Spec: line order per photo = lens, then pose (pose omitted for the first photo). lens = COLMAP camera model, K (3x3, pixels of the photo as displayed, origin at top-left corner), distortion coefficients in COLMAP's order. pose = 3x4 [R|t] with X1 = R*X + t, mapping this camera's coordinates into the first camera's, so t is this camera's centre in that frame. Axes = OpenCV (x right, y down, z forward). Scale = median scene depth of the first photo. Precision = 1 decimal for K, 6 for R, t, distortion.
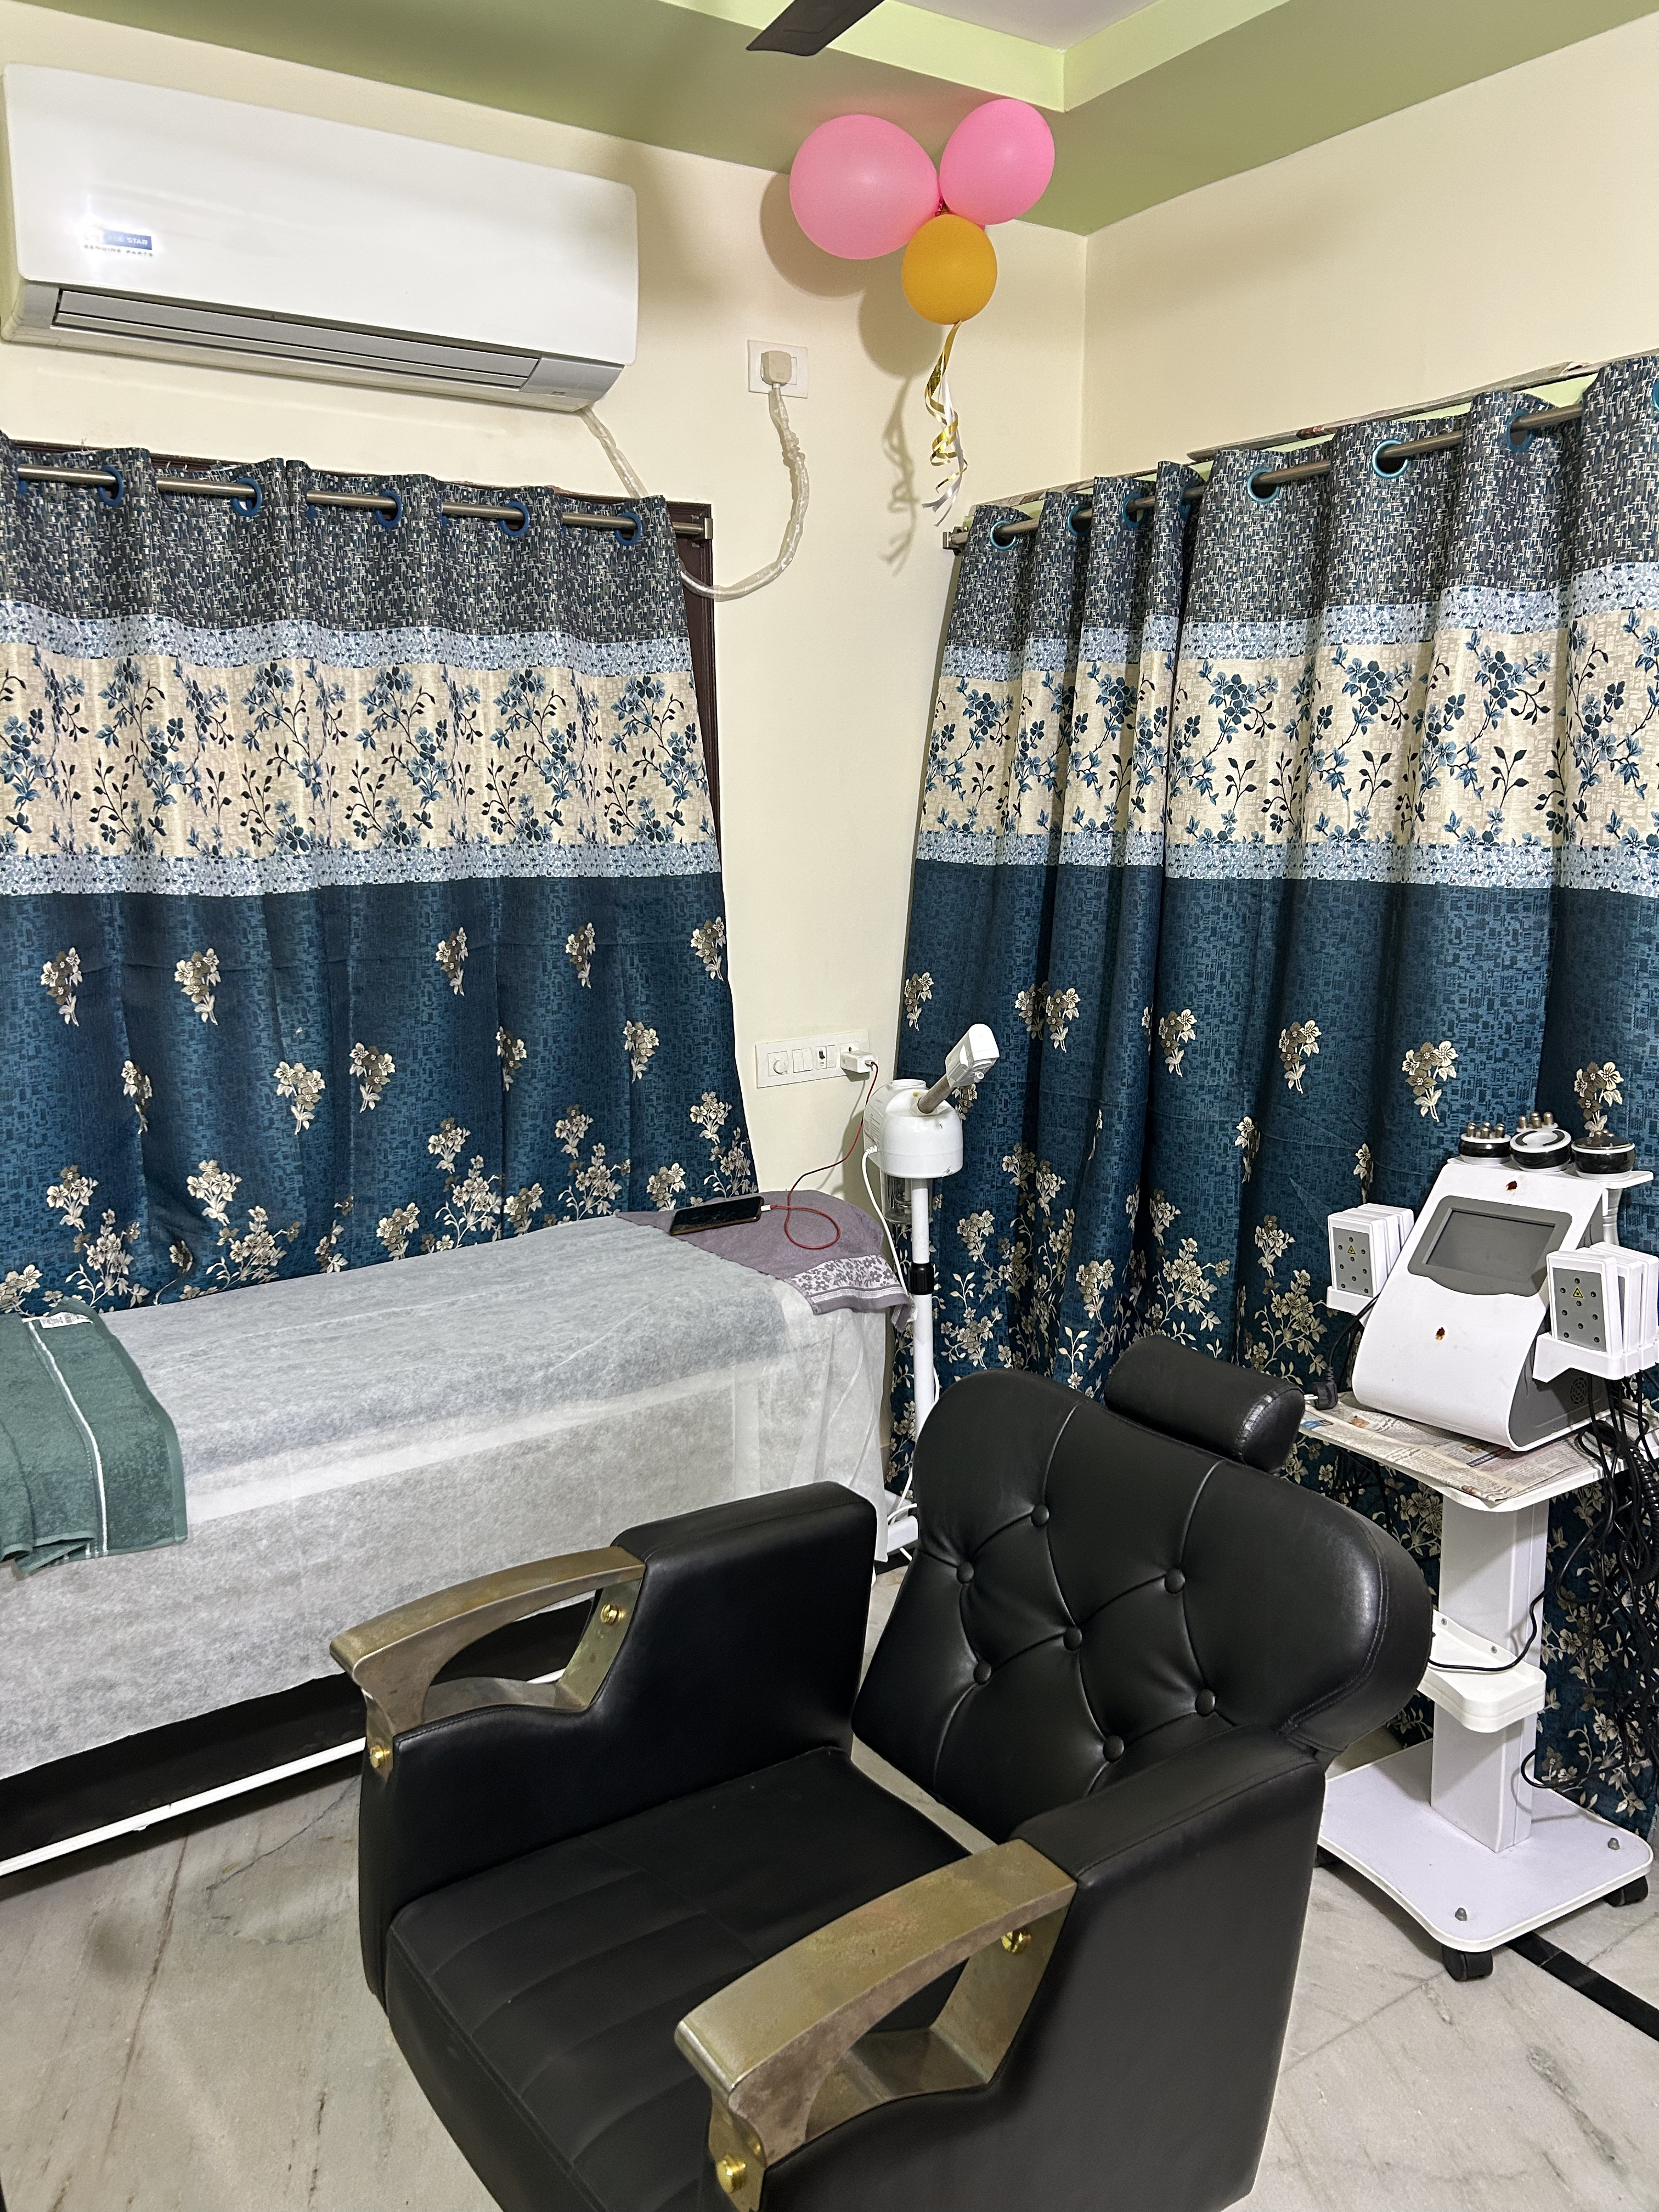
lens RADIAL K [[1672.0, 0, 837.7], [0, 1672.0, 1108.1], [0, 0, 1]] dist [0.049605, -0.060855]
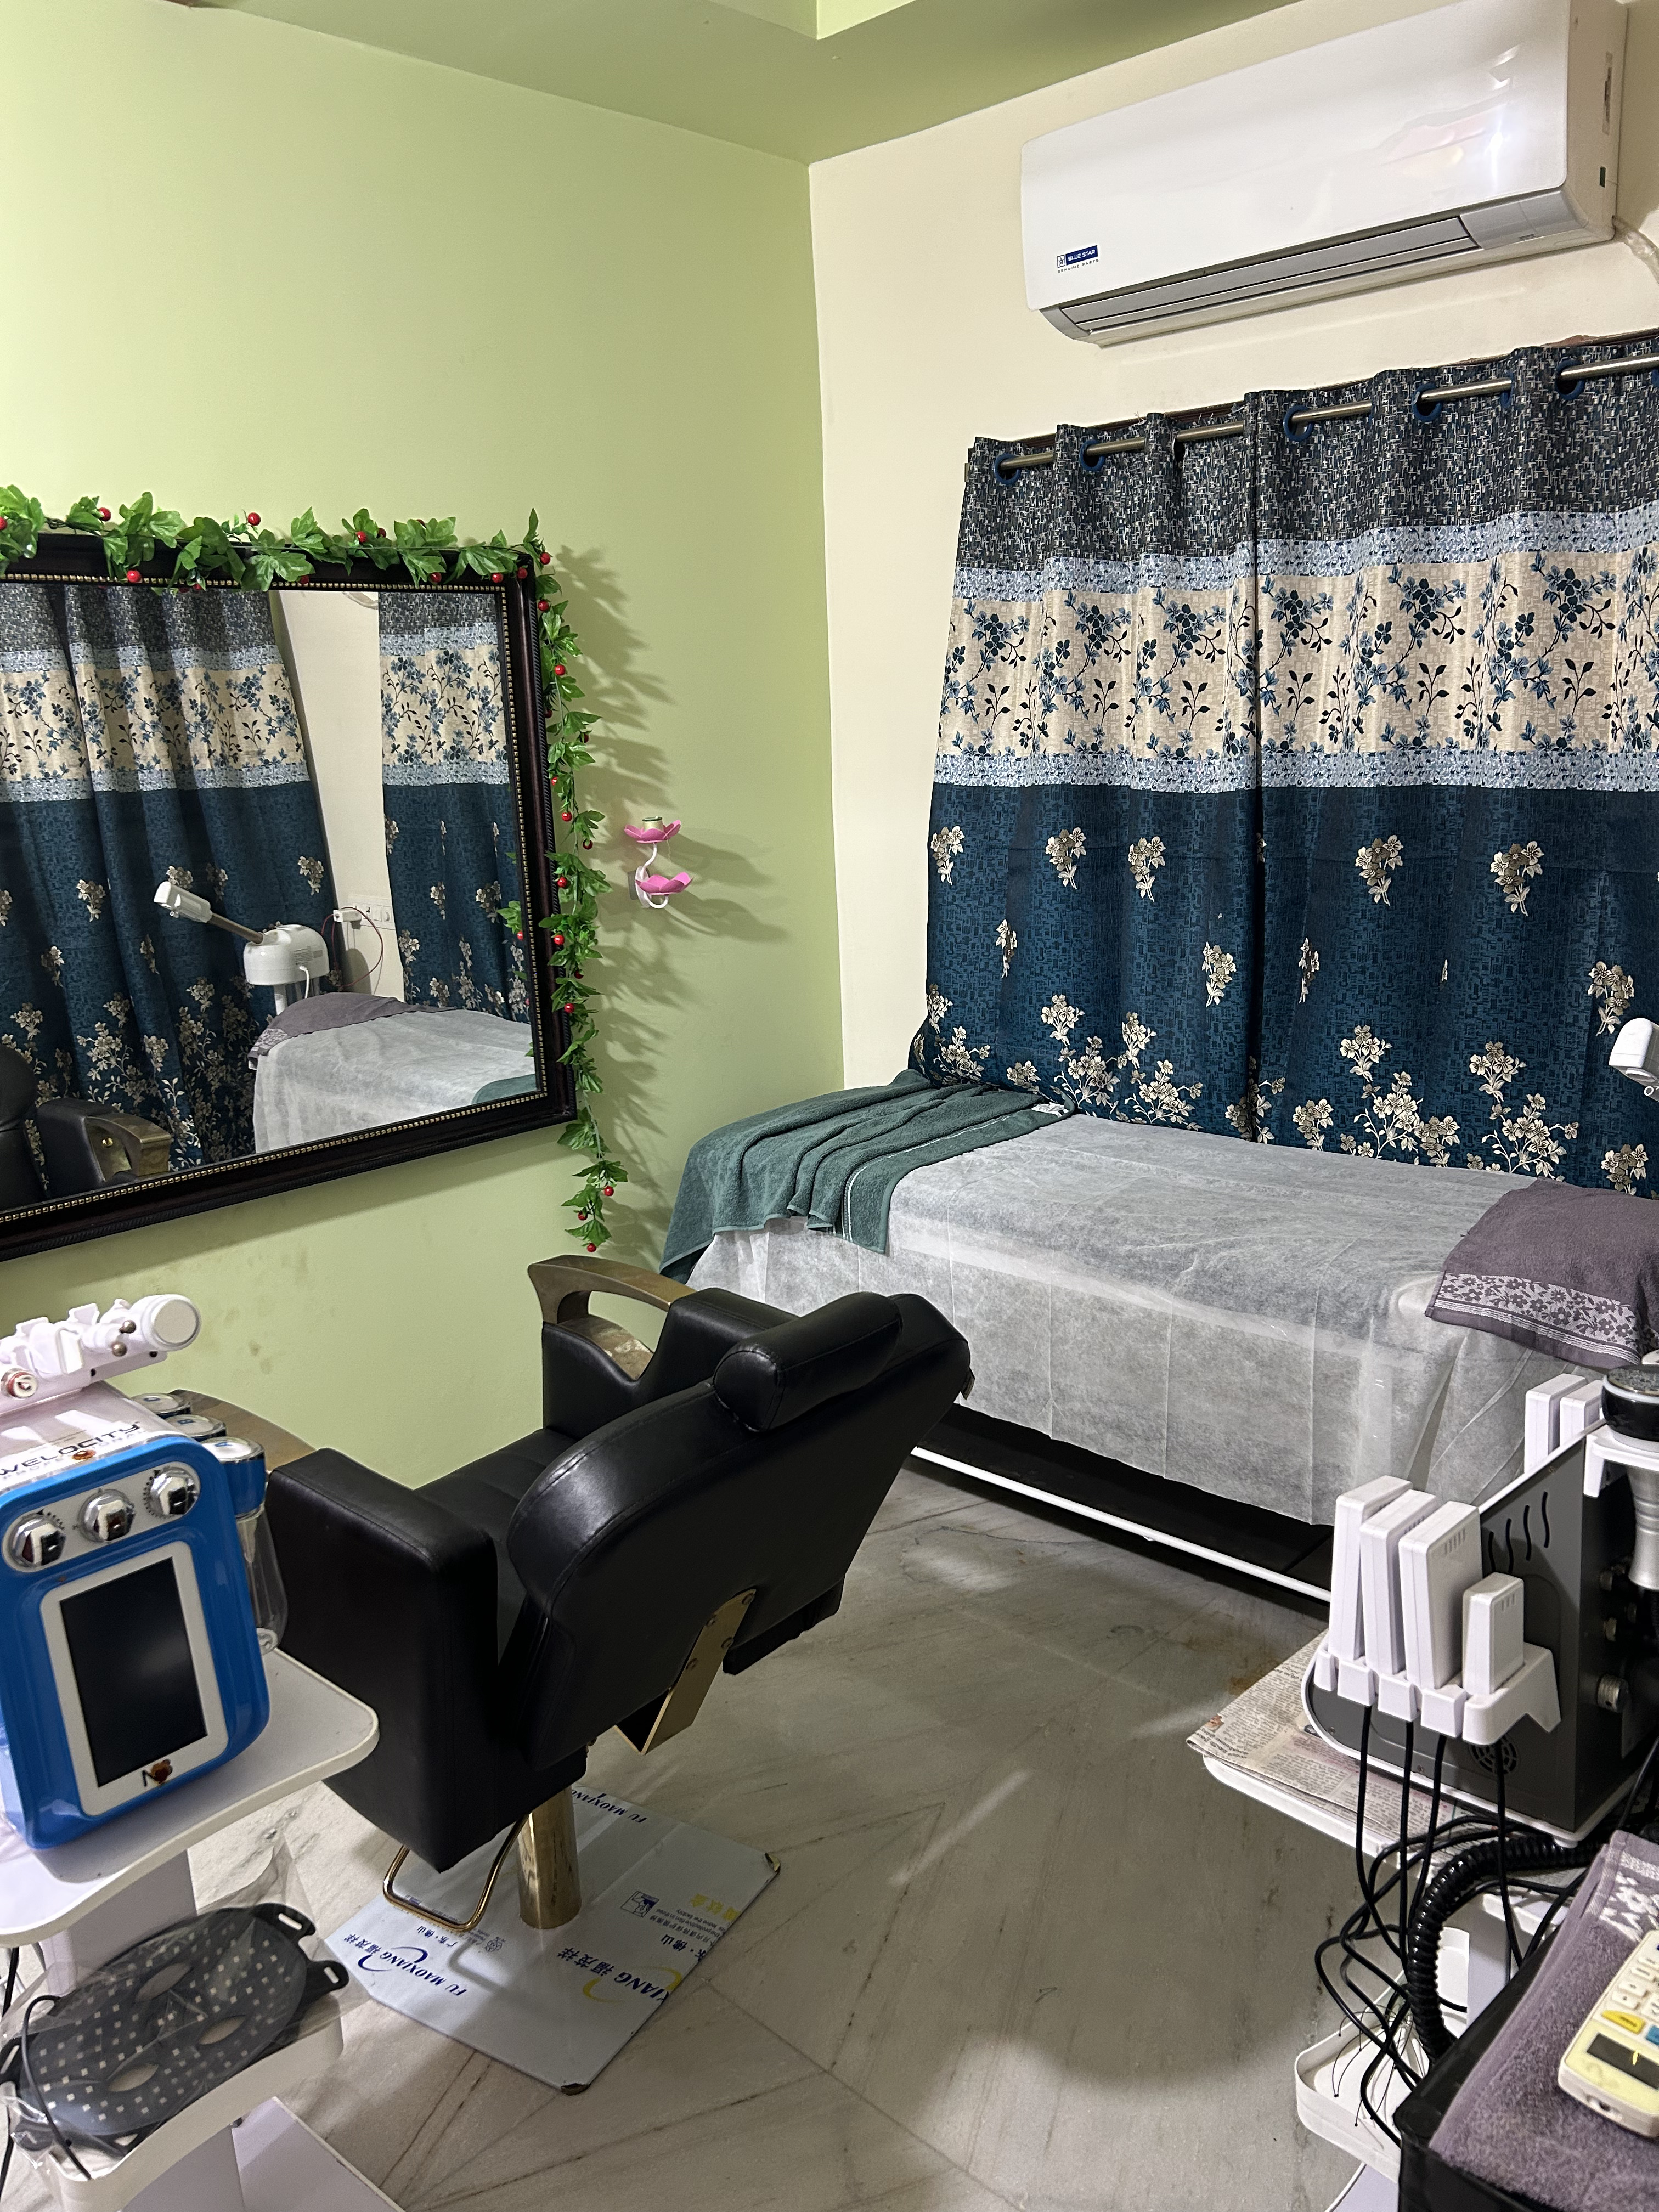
lens RADIAL K [[1672.0, 0, 824.5], [0, 1672.0, 1109.4], [0, 0, 1]] dist [0.049605, -0.060855]
pose [[0.205990, 0.227709, -0.951692, 0.727584], [-0.155623, 0.967794, 0.197878, -0.102546], [0.966100, 0.107344, 0.234793, 0.499979]]
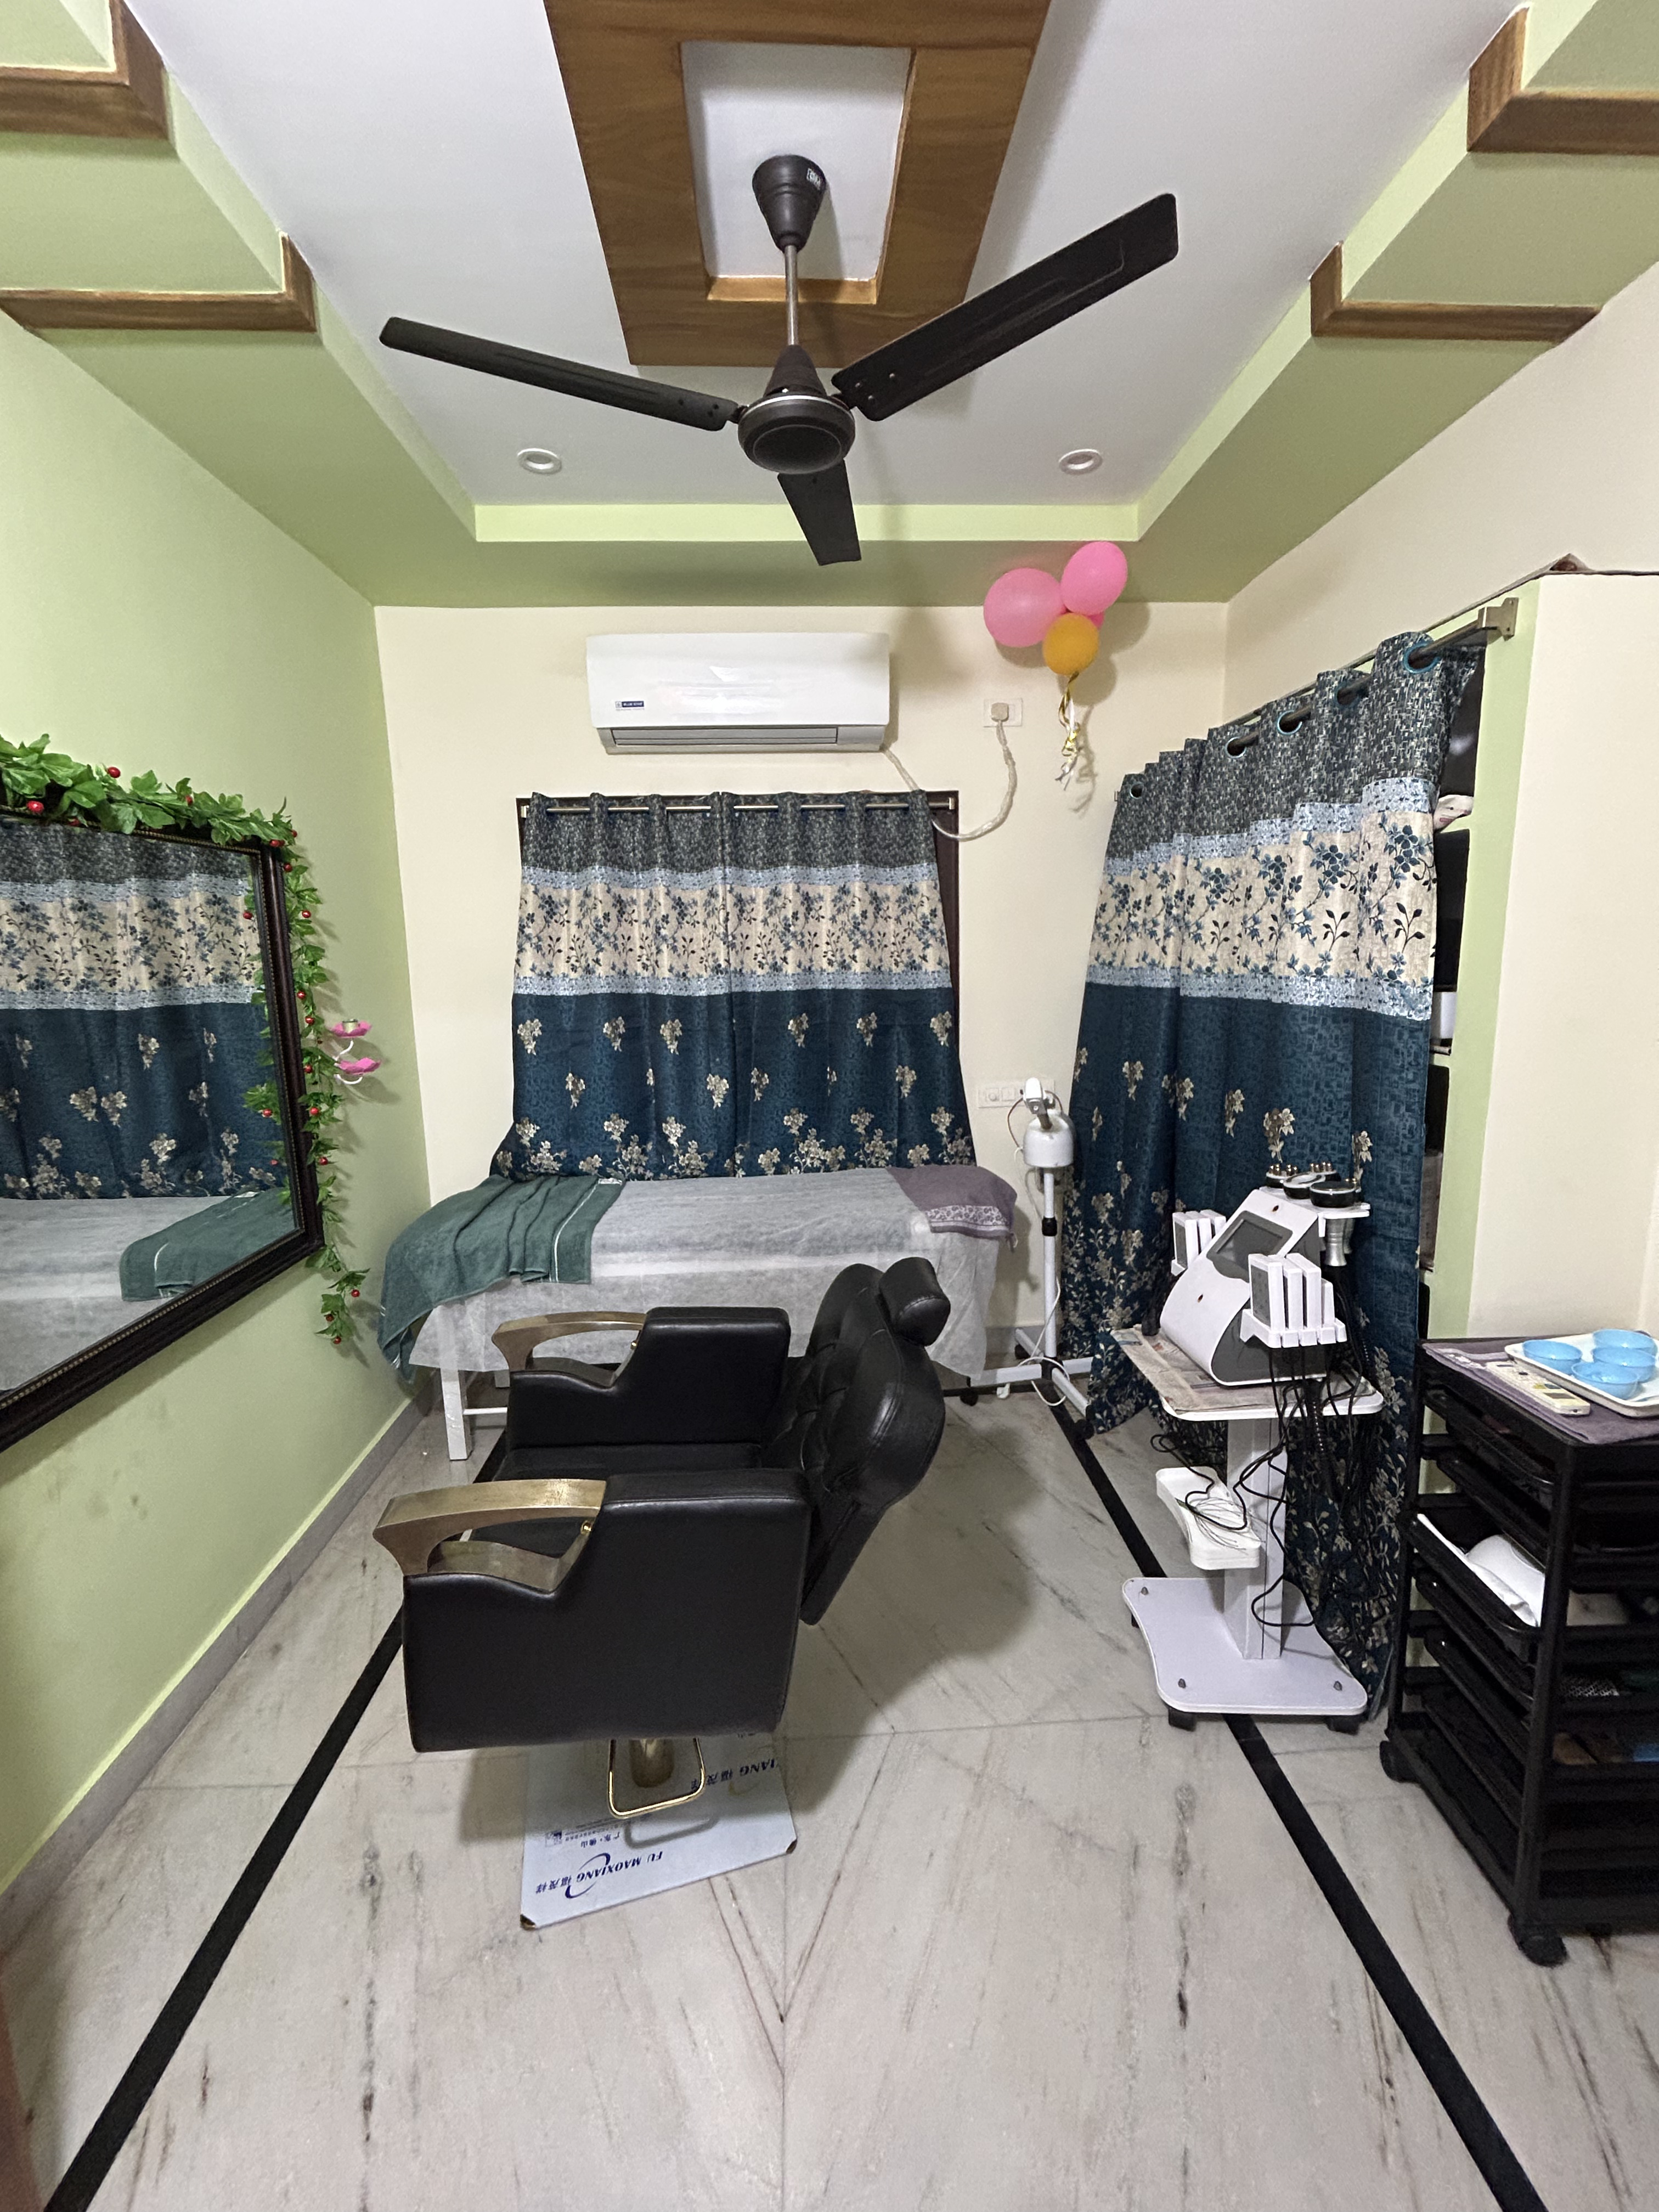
lens RADIAL K [[904.0, 0, 836.1], [0, 904.0, 1095.4], [0, 0, 1]] dist [-0.005912, 0.001982]
pose [[0.855326, 0.076101, -0.512470, 0.394517], [-0.088013, 0.996119, 0.001025, -0.015952], [0.510559, 0.044227, 0.858705, 0.105973]]
